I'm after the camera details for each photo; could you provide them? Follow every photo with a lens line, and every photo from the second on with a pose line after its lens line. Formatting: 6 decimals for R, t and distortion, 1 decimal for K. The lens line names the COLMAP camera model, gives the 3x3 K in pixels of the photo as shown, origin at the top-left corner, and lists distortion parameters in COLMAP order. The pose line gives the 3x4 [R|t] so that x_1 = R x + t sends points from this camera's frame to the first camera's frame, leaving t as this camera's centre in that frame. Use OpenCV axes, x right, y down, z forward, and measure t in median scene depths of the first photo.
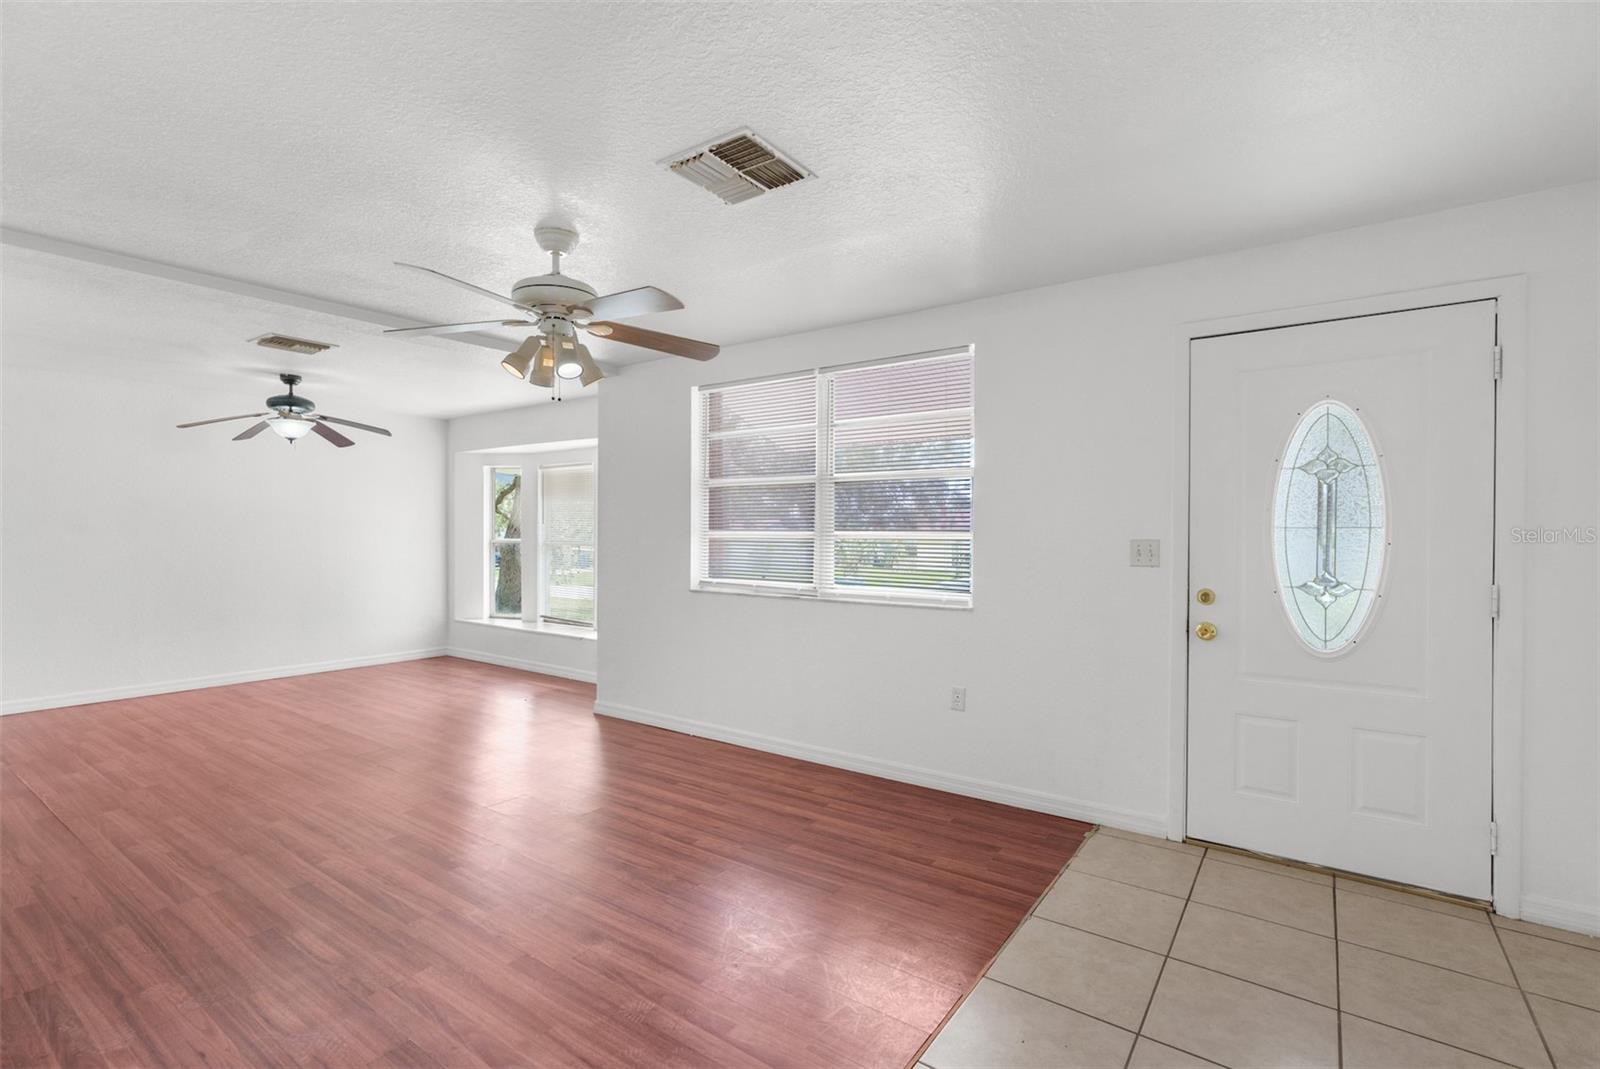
lens RADIAL K [[746.2, 0, 817.7], [0, 746.2, 542.4], [0, 0, 1]] dist [-0.023288, 0.010106]
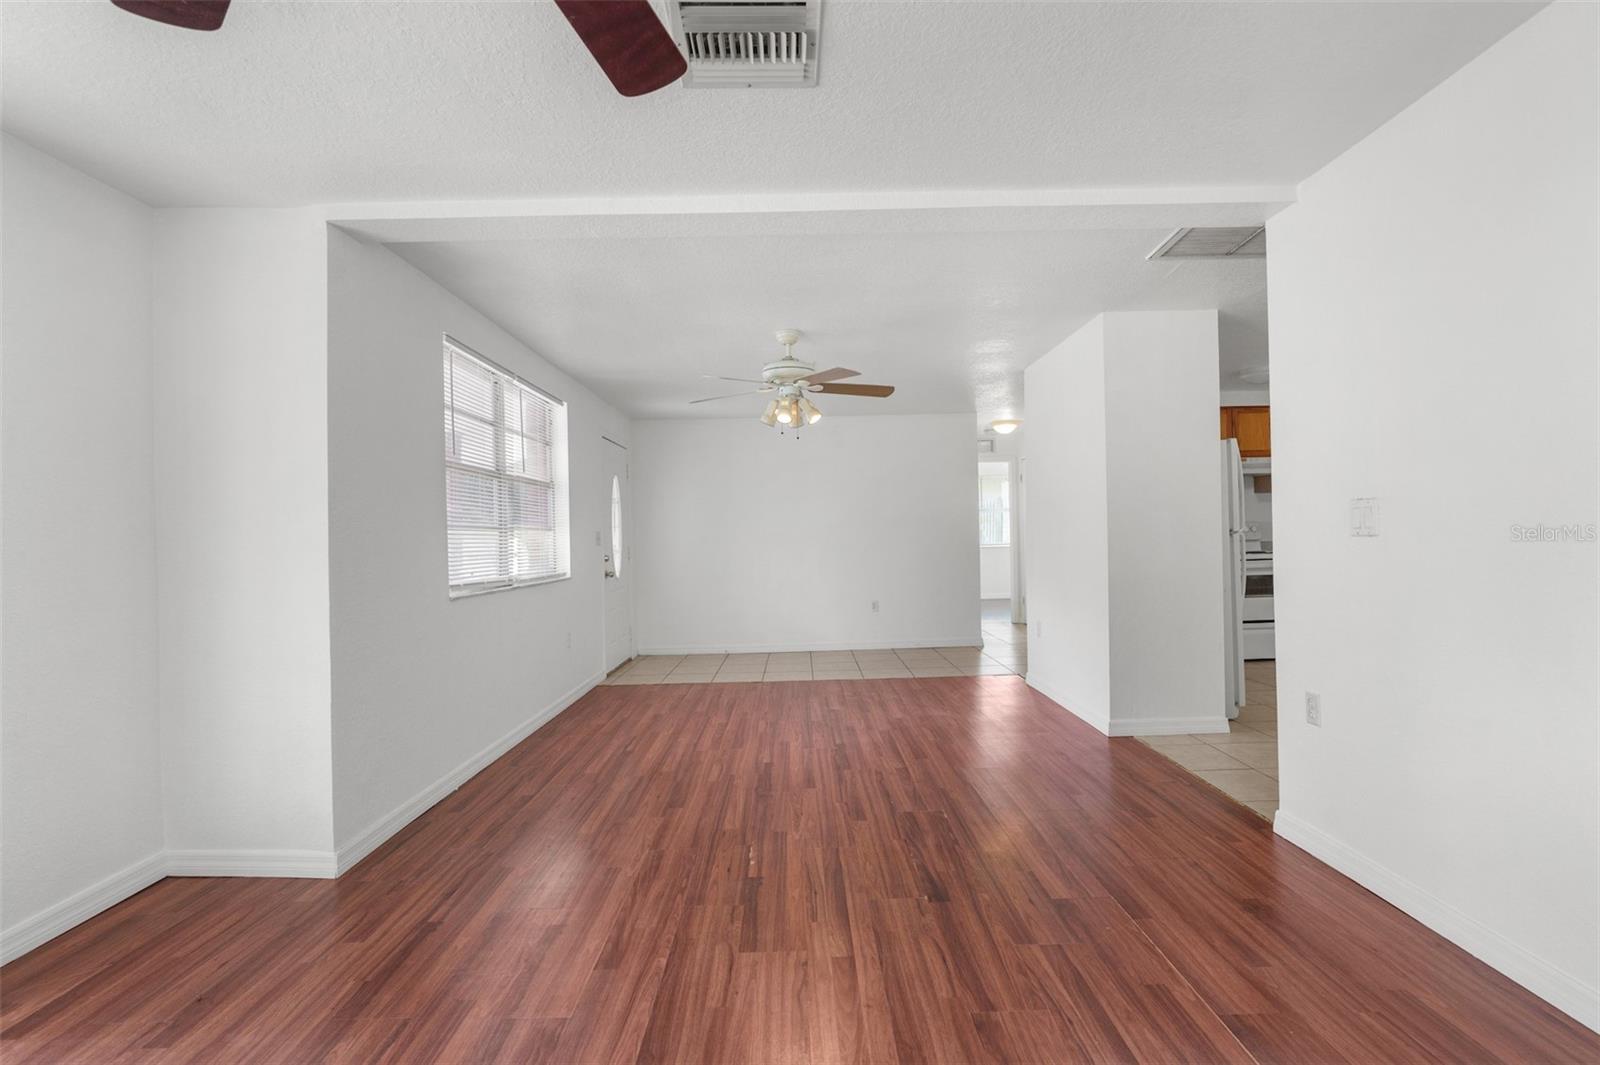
lens RADIAL K [[746.2, 0, 810.6], [0, 746.2, 536.2], [0, 0, 1]] dist [-0.023288, 0.010106]
pose [[-0.590838, 0.008496, 0.806746, -1.172928], [0.030905, 0.999449, 0.012108, 0.002597], [-0.806198, 0.032086, -0.590775, 1.351255]]
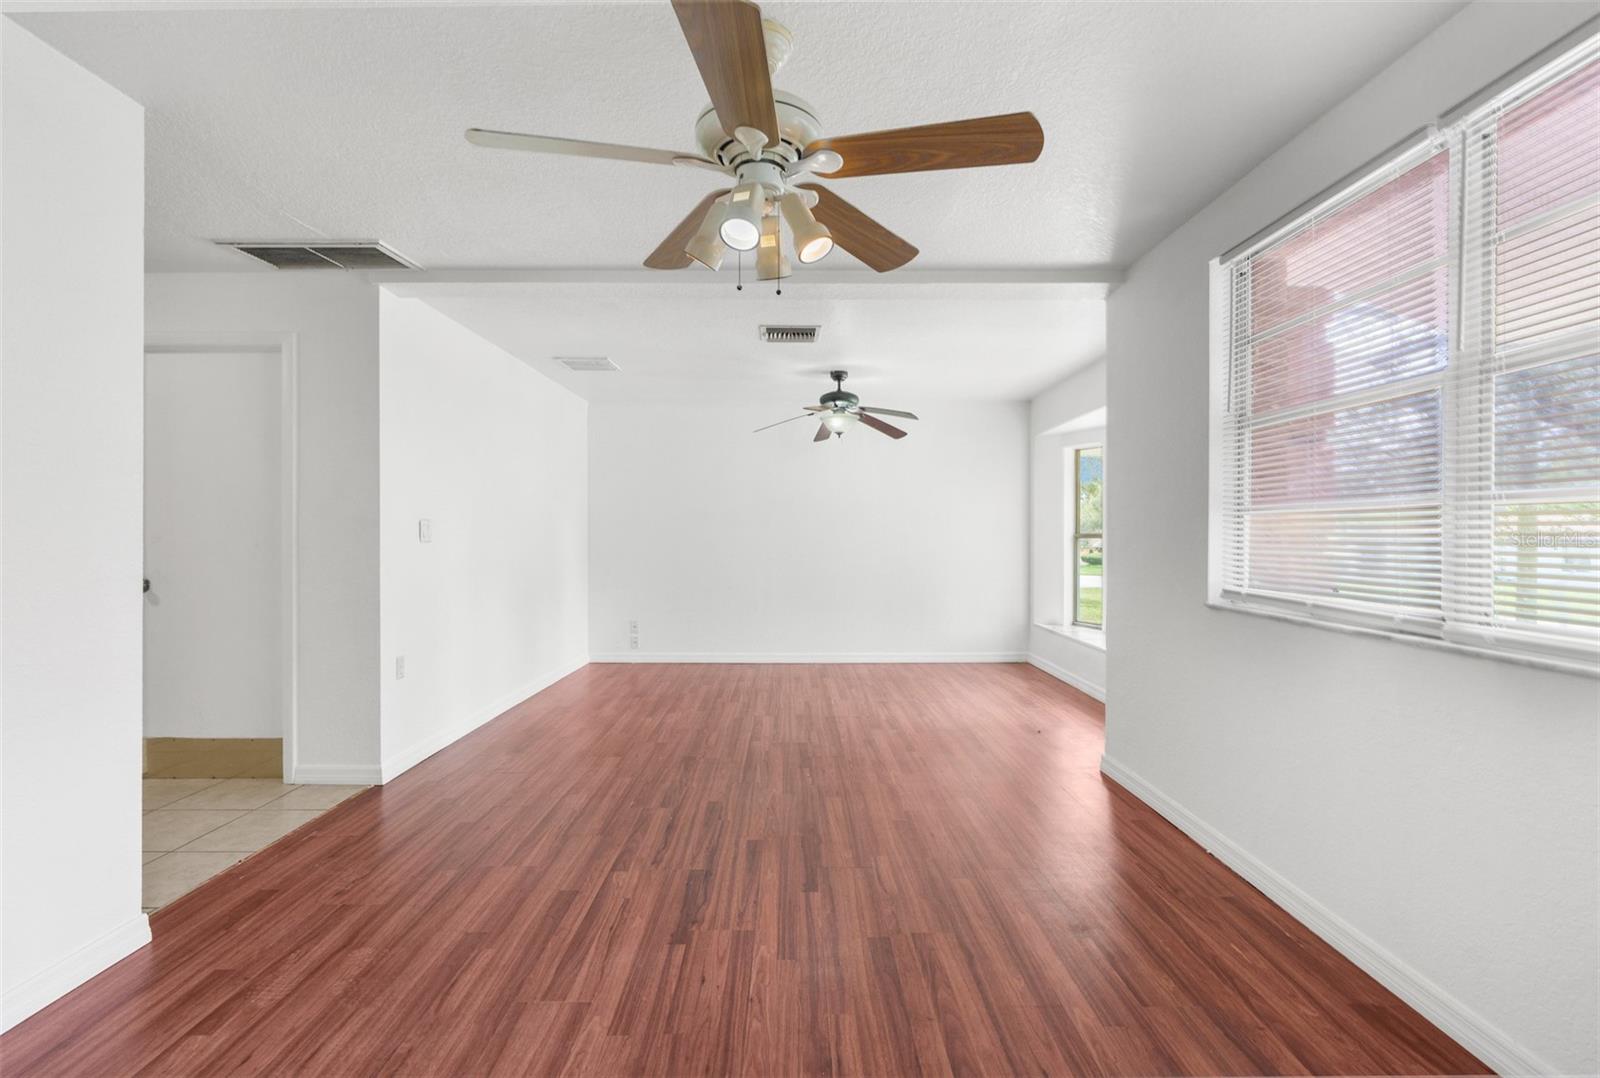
lens RADIAL K [[746.2, 0, 792.8], [0, 746.2, 536.1], [0, 0, 1]] dist [-0.023288, 0.010106]
pose [[0.577059, -0.003256, -0.816696, 0.139638], [-0.008439, 0.999915, -0.009950, 0.020956], [0.816659, 0.012634, 0.576982, 0.459932]]
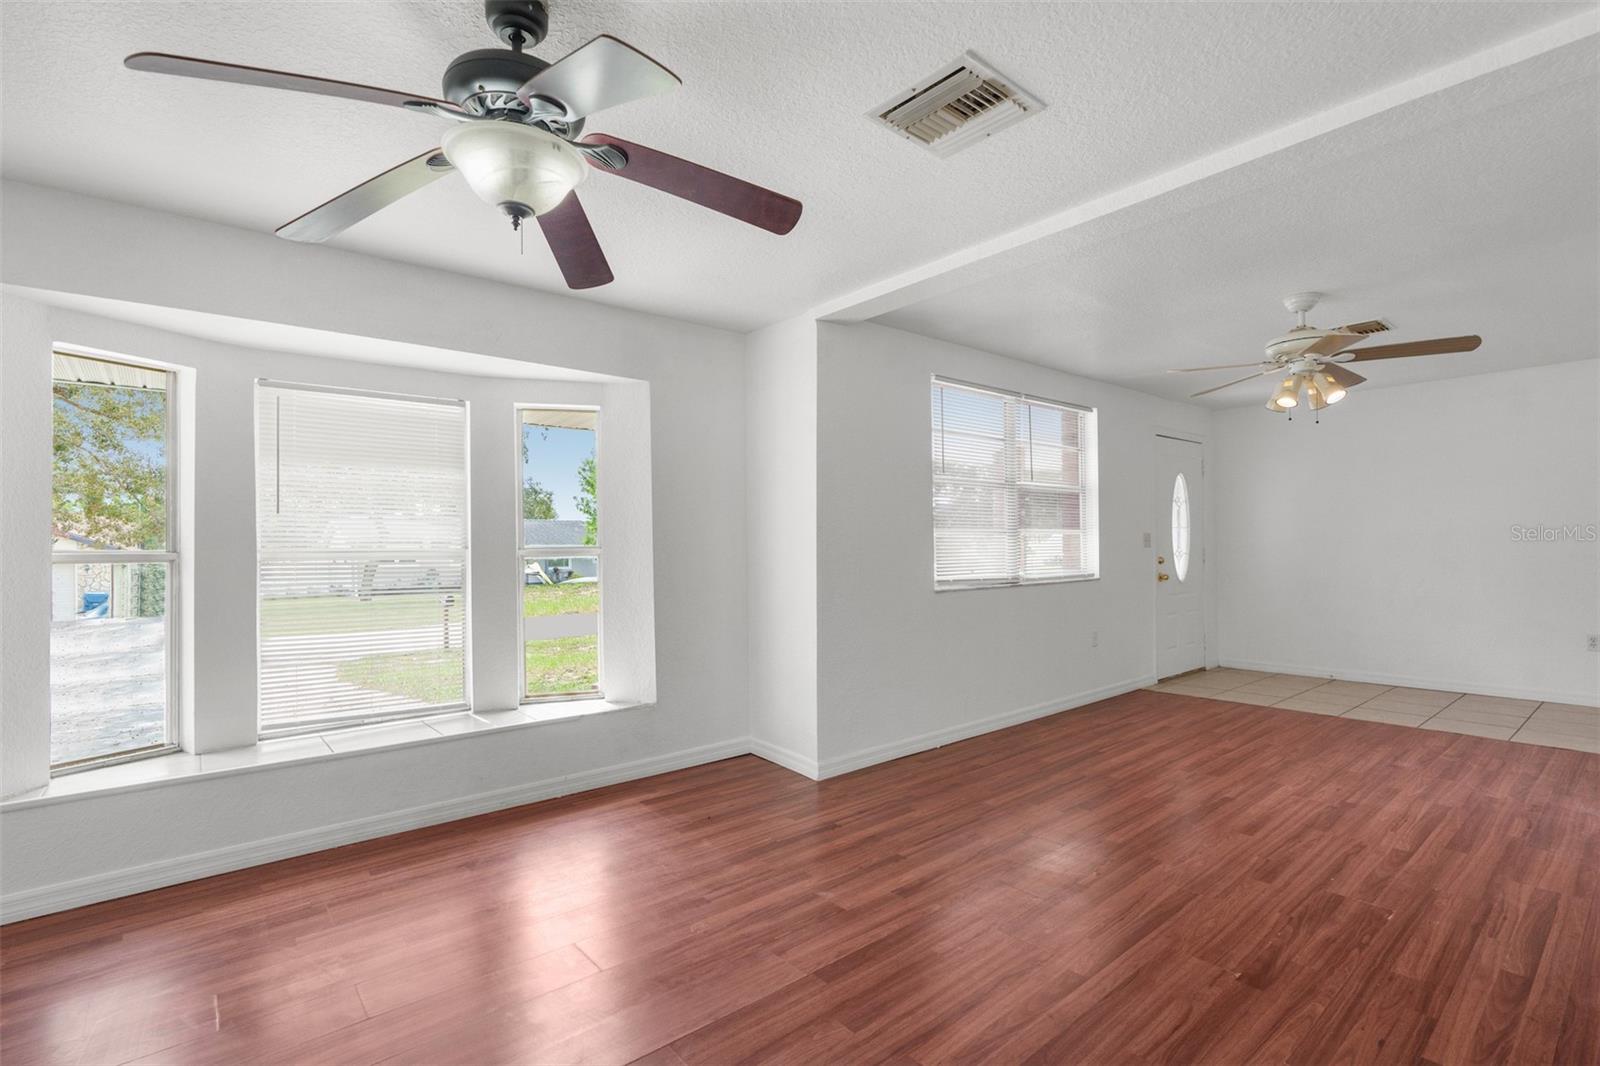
lens RADIAL K [[746.2, 0, 799.4], [0, 746.2, 544.8], [0, 0, 1]] dist [-0.023288, 0.010106]
pose [[0.259283, -0.009550, 0.965754, -1.309016], [0.028260, 0.999598, 0.002297, -0.001226], [-0.965388, 0.026697, 0.259449, 1.081697]]
